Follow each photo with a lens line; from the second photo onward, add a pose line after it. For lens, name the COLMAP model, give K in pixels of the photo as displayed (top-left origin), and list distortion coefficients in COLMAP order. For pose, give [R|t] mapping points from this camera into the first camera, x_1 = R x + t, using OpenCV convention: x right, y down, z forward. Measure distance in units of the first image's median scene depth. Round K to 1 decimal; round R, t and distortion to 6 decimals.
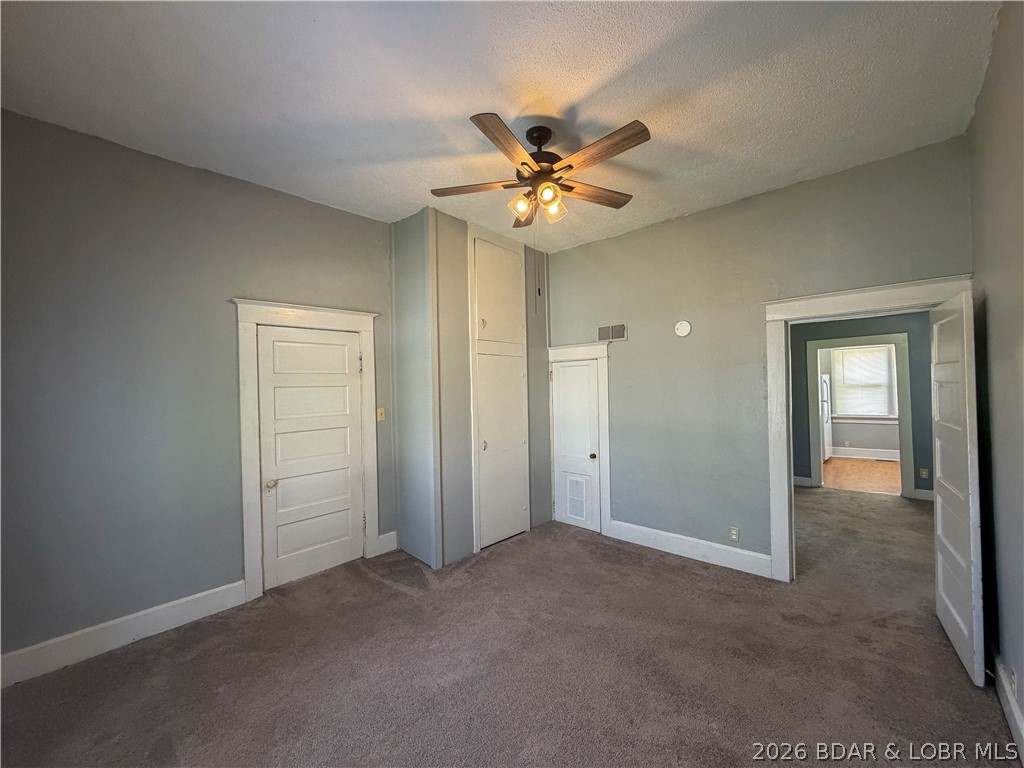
lens RADIAL K [[409.4, 0, 510.2], [0, 409.4, 384.2], [0, 0, 1]] dist [-0.000985, -0.000165]
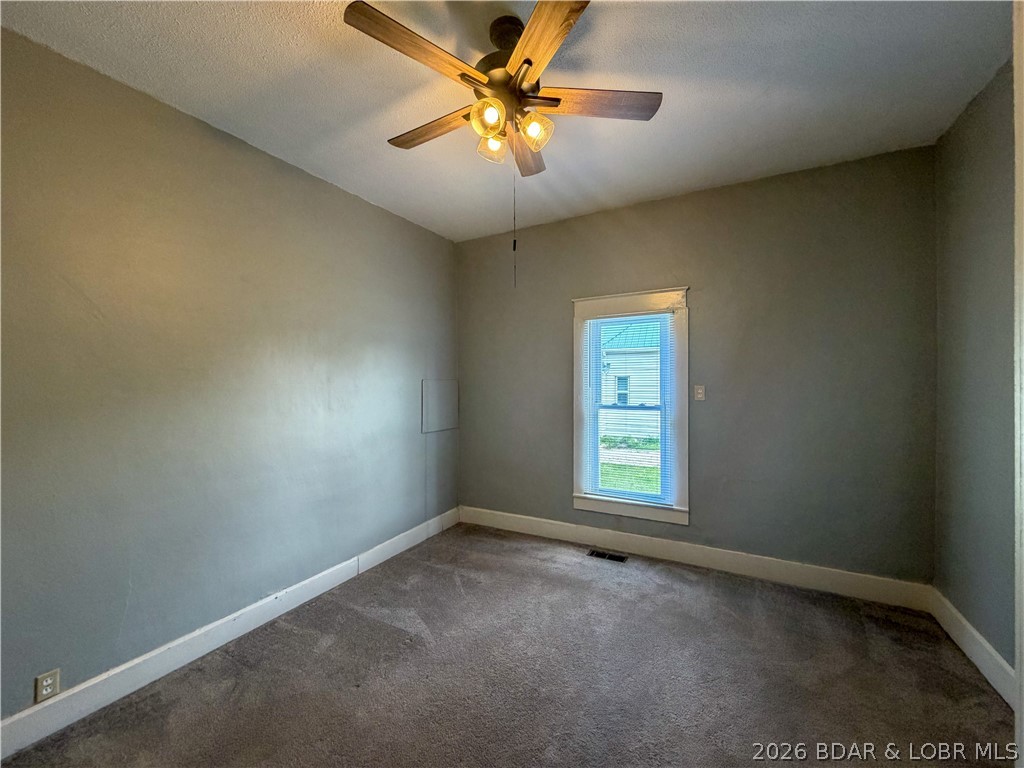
lens RADIAL K [[409.4, 0, 510.2], [0, 409.4, 384.2], [0, 0, 1]] dist [-0.000985, -0.000165]
pose [[-0.969091, 0.026664, -0.245260, 0.185491], [0.026287, 0.999643, 0.004811, 0.005515], [0.245301, -0.001785, -0.969445, 1.225638]]
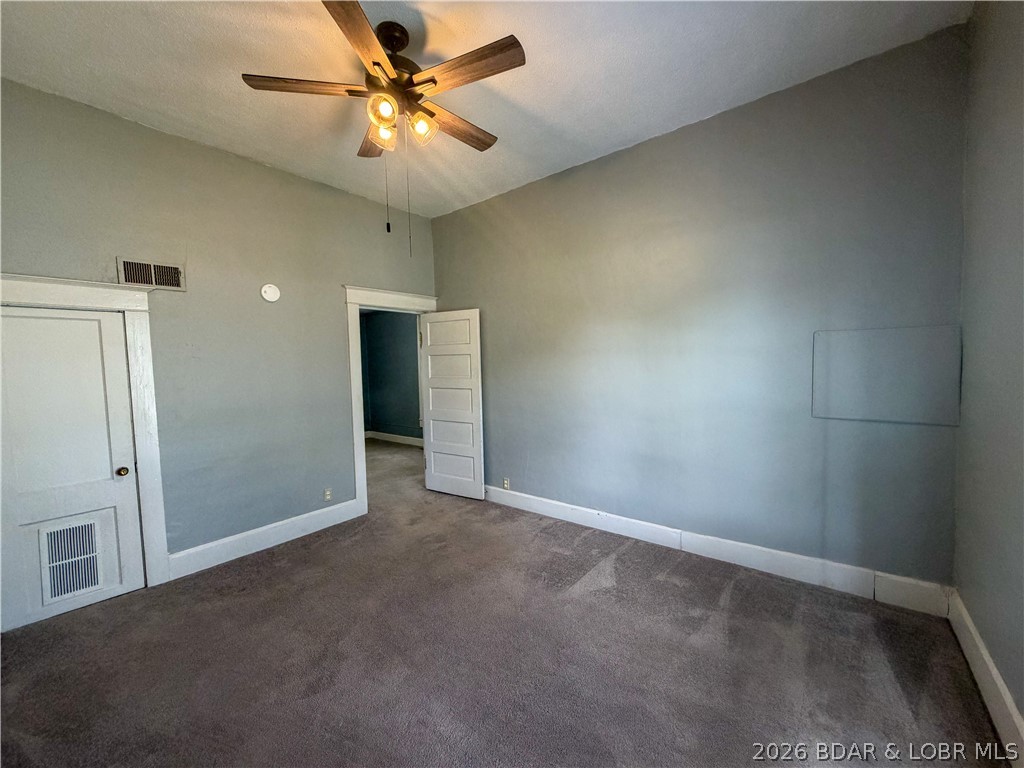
lens RADIAL K [[409.4, 0, 510.2], [0, 409.4, 384.2], [0, 0, 1]] dist [-0.000985, -0.000165]
pose [[-0.067356, -0.034586, 0.997129, -0.572711], [0.020446, 0.999141, 0.036037, 0.046978], [-0.997519, 0.022815, -0.066591, 0.608335]]
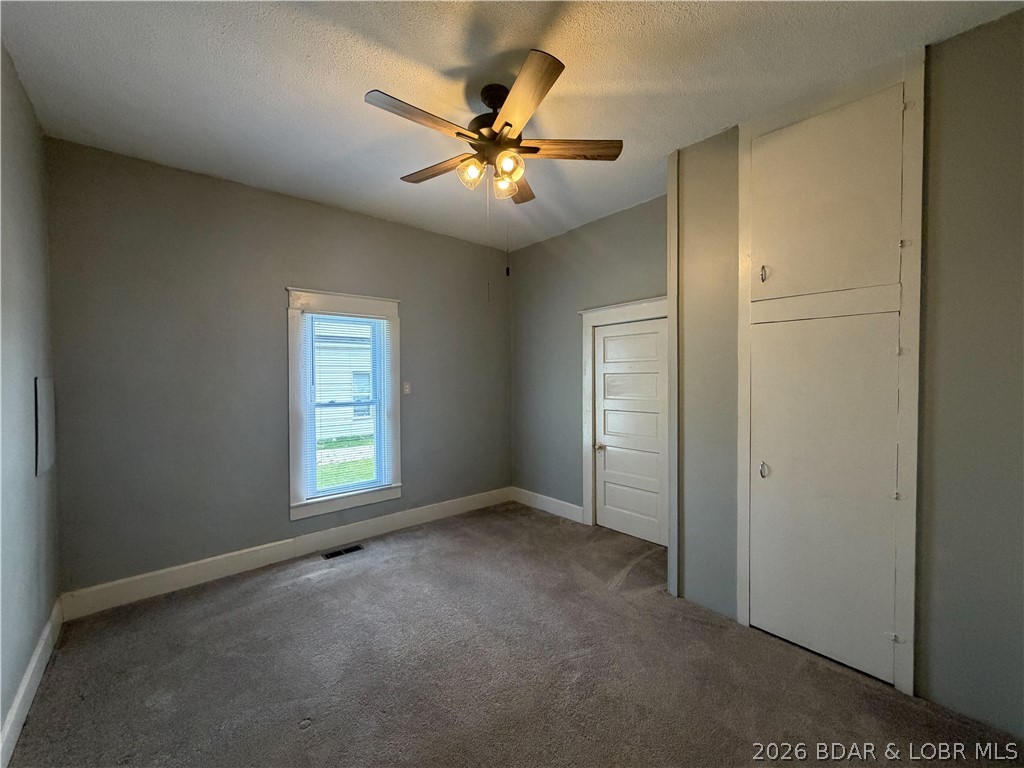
lens RADIAL K [[409.4, 0, 510.2], [0, 409.4, 384.2], [0, 0, 1]] dist [-0.000985, -0.000165]
pose [[-0.110192, 0.043070, -0.992977, 0.699831], [0.013737, 0.999031, 0.041808, -0.015552], [0.993815, -0.009034, -0.110677, 0.809363]]
